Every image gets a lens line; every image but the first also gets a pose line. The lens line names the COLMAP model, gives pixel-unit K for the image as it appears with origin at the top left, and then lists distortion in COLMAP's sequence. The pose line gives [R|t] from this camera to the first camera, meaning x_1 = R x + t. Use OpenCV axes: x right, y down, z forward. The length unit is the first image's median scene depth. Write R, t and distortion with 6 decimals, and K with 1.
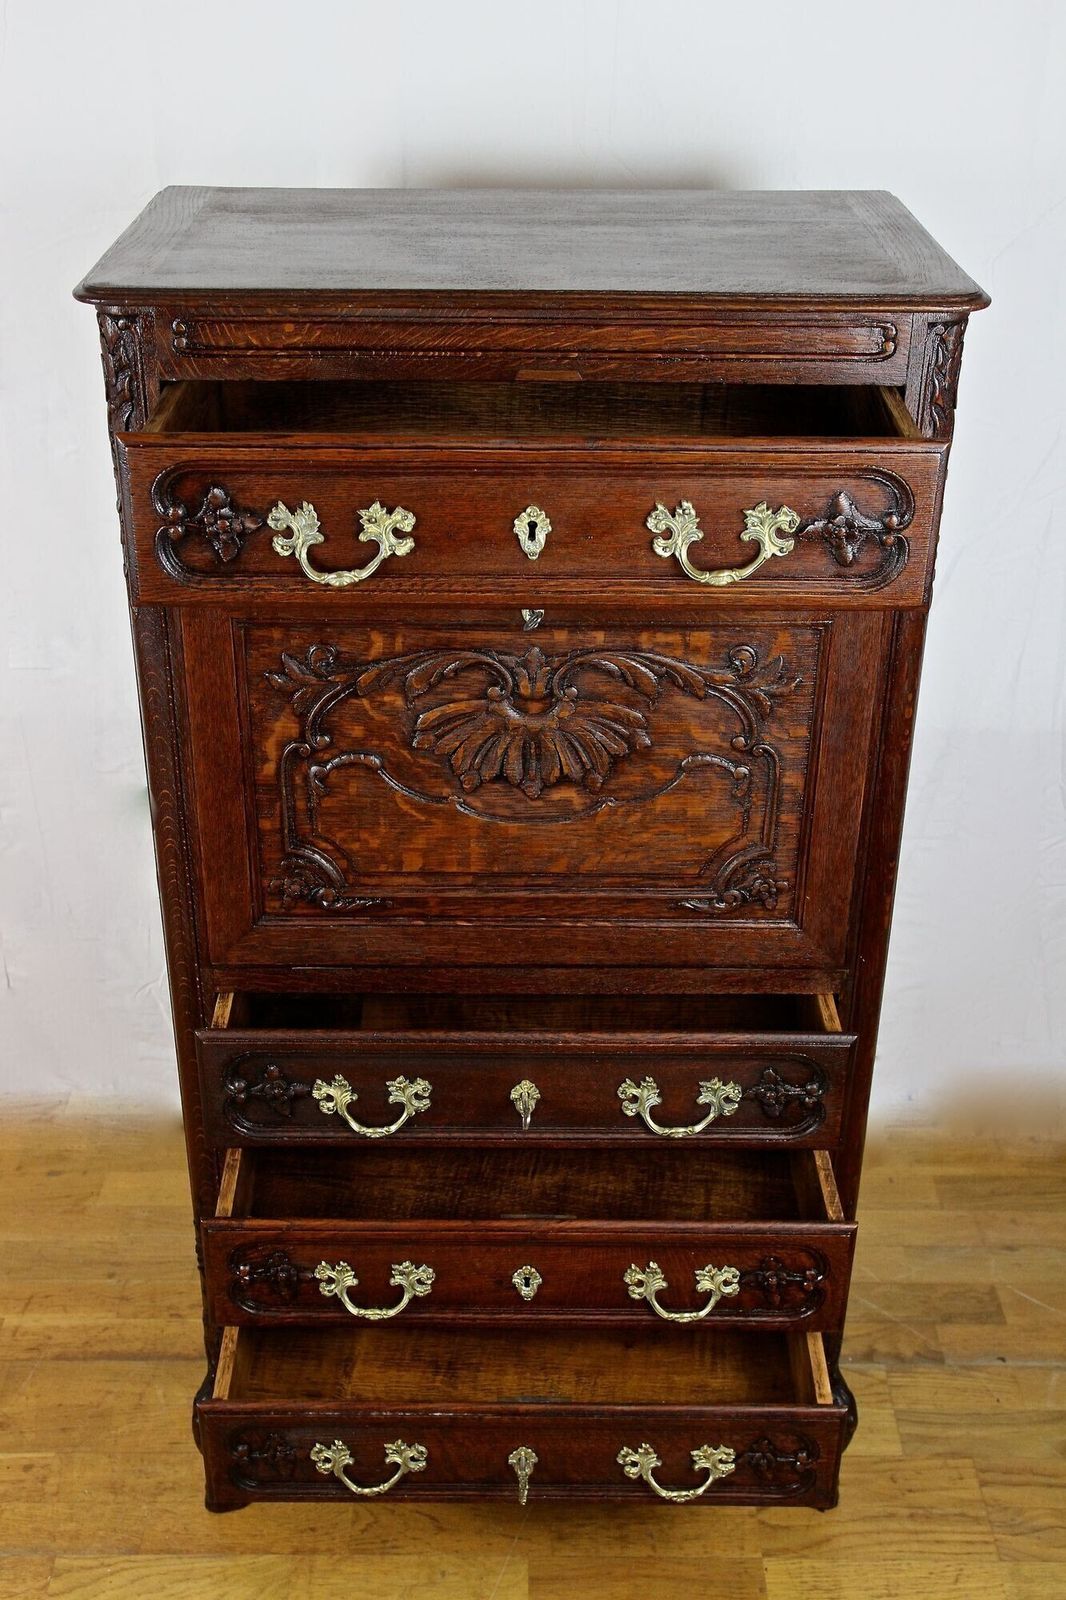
lens RADIAL K [[1888.3, 0, 523.5], [0, 1888.3, 803.0], [0, 0, 1]] dist [0.008150, 0.000000]
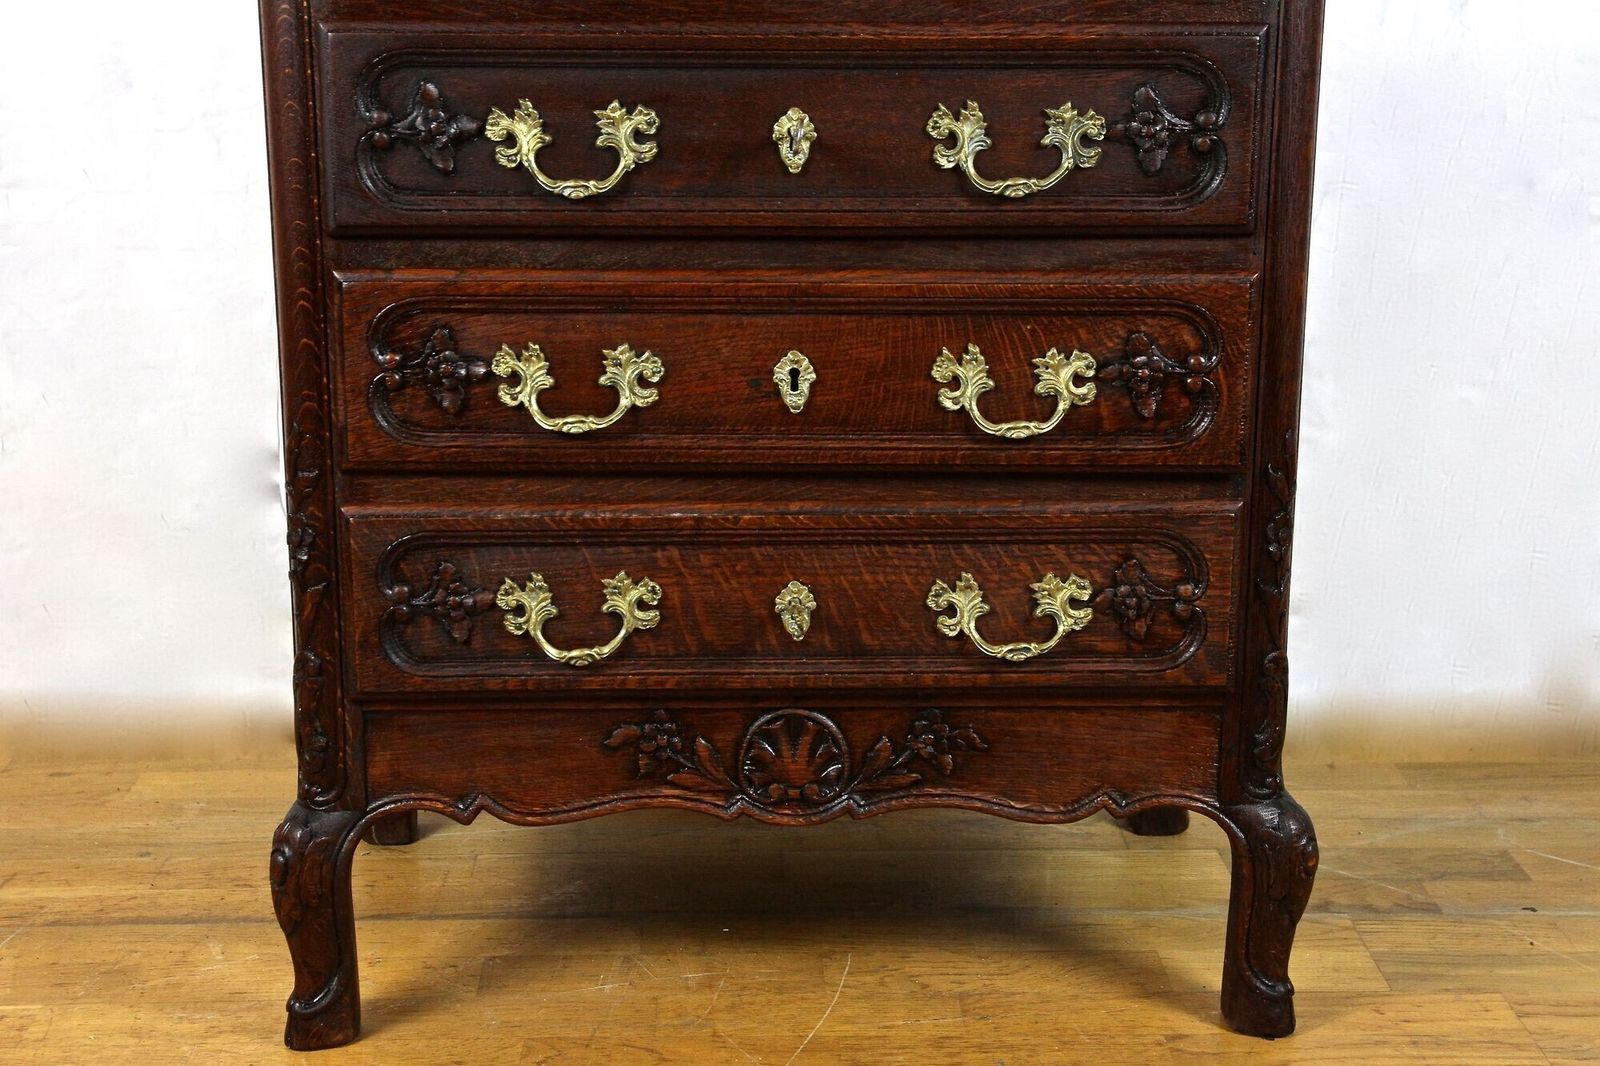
lens RADIAL K [[2594.4, 0, 784.6], [0, 2594.4, 576.0], [0, 0, 1]] dist [0.109714, 0.000000]
pose [[0.999684, -0.010404, 0.022868, -0.026956], [0.015817, 0.967827, -0.251117, 0.551066], [-0.019520, 0.251400, 0.967687, 0.154608]]
